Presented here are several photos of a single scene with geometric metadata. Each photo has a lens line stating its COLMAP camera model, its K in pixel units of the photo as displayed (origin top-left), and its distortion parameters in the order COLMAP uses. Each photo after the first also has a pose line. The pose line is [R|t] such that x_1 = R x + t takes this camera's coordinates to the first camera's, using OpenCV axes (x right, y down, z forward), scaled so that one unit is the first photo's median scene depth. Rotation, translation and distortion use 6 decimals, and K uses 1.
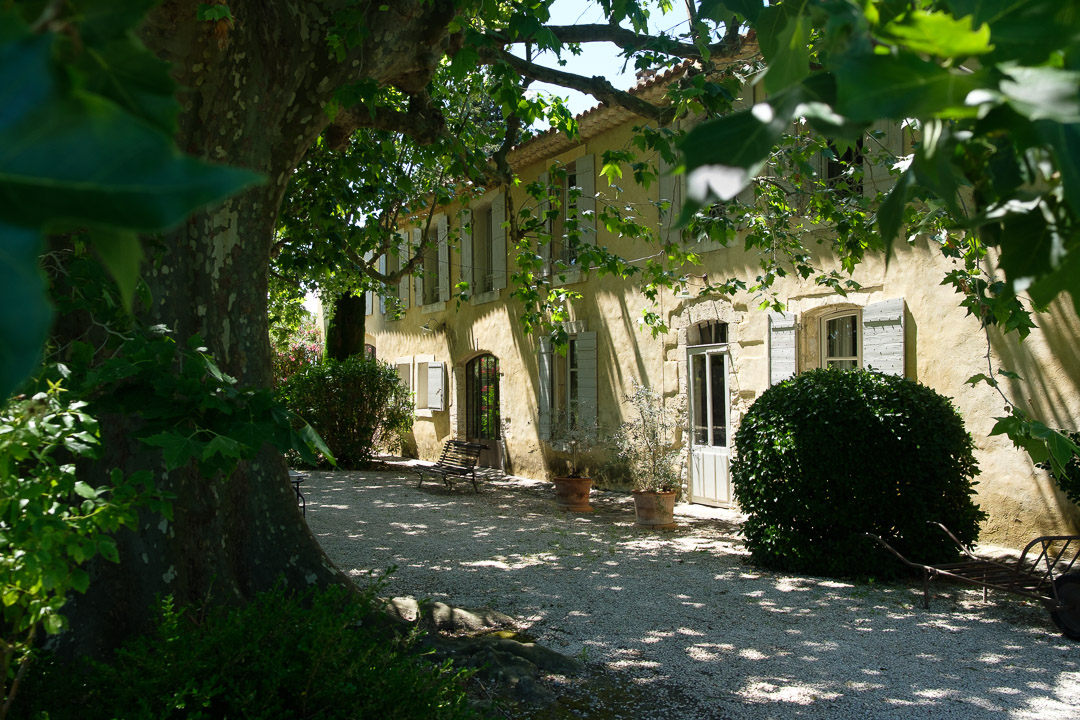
lens RADIAL K [[1091.8, 0, 540.0], [0, 1091.8, 362.7], [0, 0, 1]] dist [-0.002034, 0.000000]
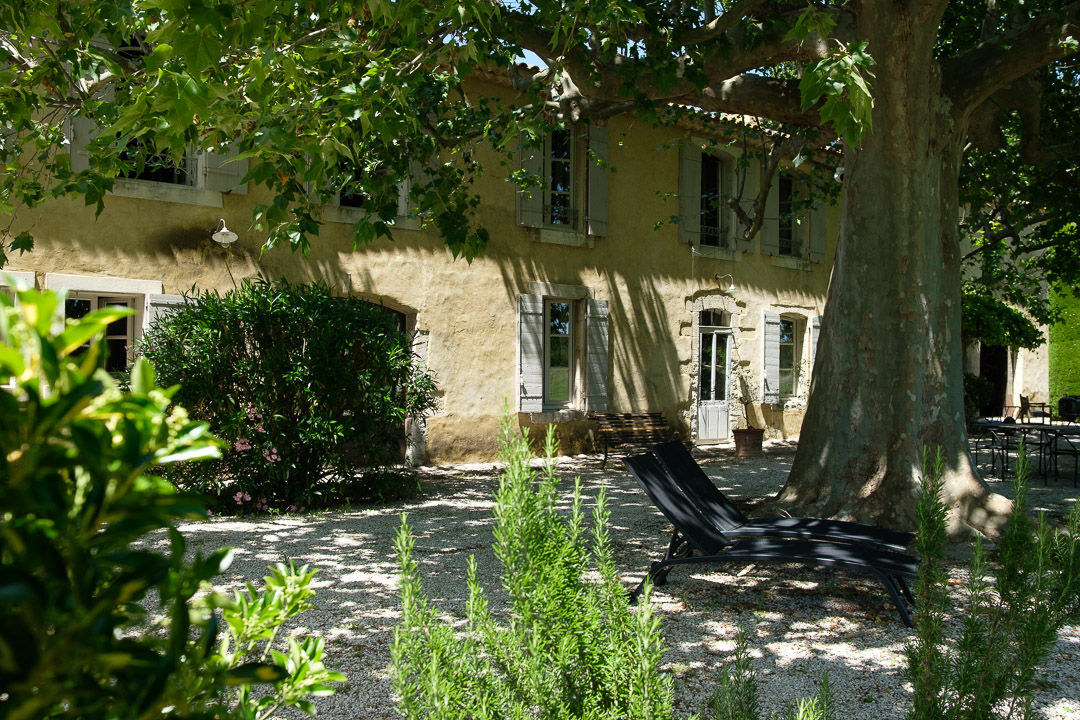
lens RADIAL K [[1091.8, 0, 540.0], [0, 1091.8, 361.4], [0, 0, 1]] dist [-0.002034, 0.000000]
pose [[-0.308153, 0.032357, 0.950786, -1.054543], [-0.011339, 0.999226, -0.037680, 0.079362], [-0.951269, -0.022393, -0.307547, 1.587428]]
